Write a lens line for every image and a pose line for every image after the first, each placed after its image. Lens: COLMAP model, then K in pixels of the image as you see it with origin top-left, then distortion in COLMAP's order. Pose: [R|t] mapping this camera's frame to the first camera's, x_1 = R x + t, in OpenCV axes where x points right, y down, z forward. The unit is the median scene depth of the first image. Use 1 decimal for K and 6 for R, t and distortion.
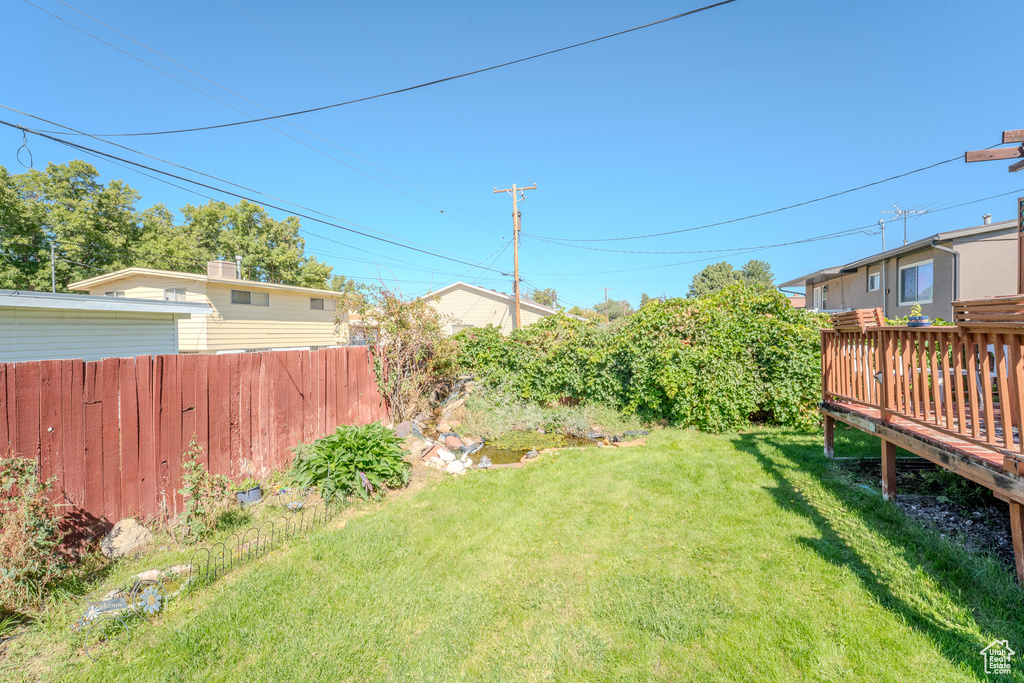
lens RADIAL K [[451.2, 0, 512.0], [0, 451.2, 341.5], [0, 0, 1]] dist [-0.019716, -0.000091]
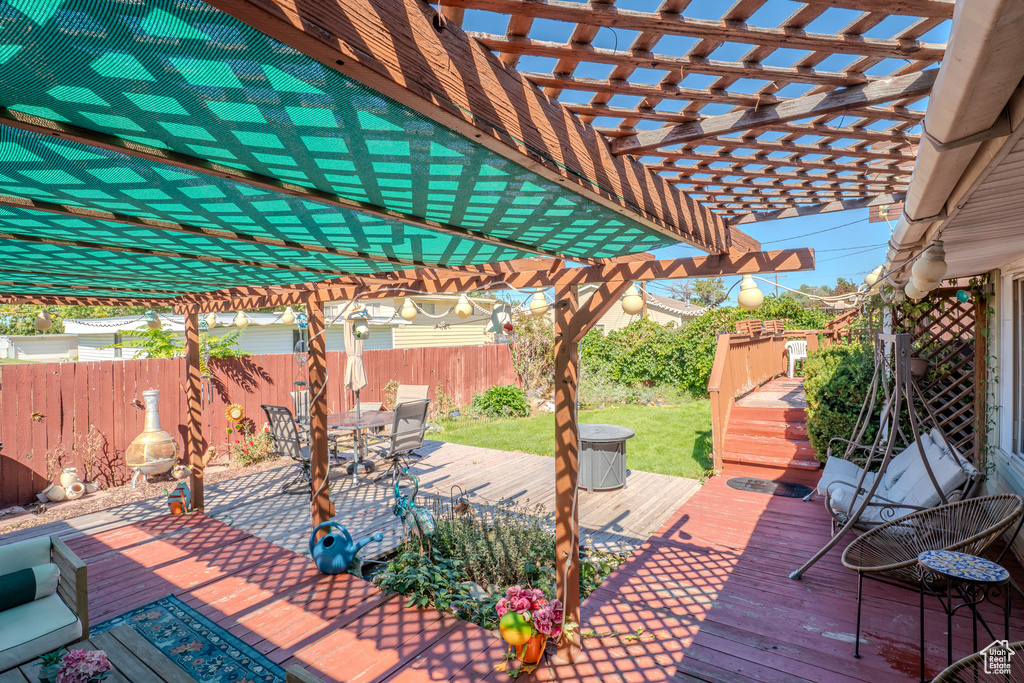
lens RADIAL K [[508.6, 0, 512.0], [0, 508.6, 341.5], [0, 0, 1]] dist [-0.000055, -0.000014]
pose [[0.953400, -0.007558, -0.301614, 0.214019], [0.008184, 0.999966, 0.000809, 0.000406], [0.301598, -0.003240, 0.953430, -0.650512]]
